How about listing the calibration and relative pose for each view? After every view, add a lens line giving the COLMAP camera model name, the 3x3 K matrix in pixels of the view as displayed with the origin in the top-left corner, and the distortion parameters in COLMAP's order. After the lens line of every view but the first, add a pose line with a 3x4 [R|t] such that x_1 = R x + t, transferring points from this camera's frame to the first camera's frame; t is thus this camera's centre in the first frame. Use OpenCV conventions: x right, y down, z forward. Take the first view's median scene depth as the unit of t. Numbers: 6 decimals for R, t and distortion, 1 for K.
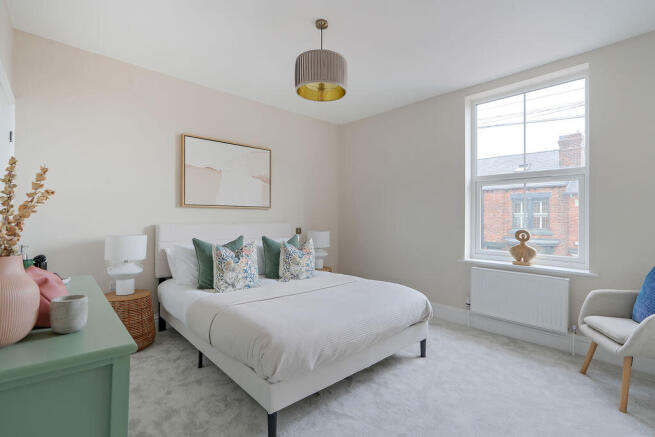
lens RADIAL K [[302.5, 0, 328.2], [0, 302.5, 216.6], [0, 0, 1]] dist [0.002853, 0.000727]
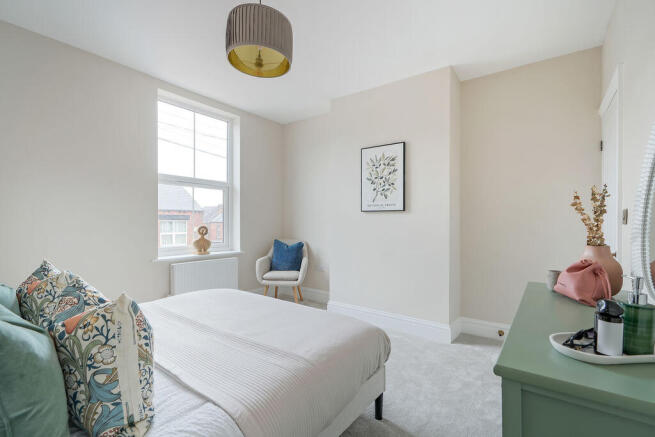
lens RADIAL K [[302.5, 0, 330.2], [0, 302.5, 219.0], [0, 0, 1]] dist [0.002853, 0.000727]
pose [[-0.189091, -0.005997, 0.981941, -0.663962], [-0.018963, 0.999817, 0.002455, 0.002650], [-0.981776, -0.018156, -0.189170, 0.728787]]
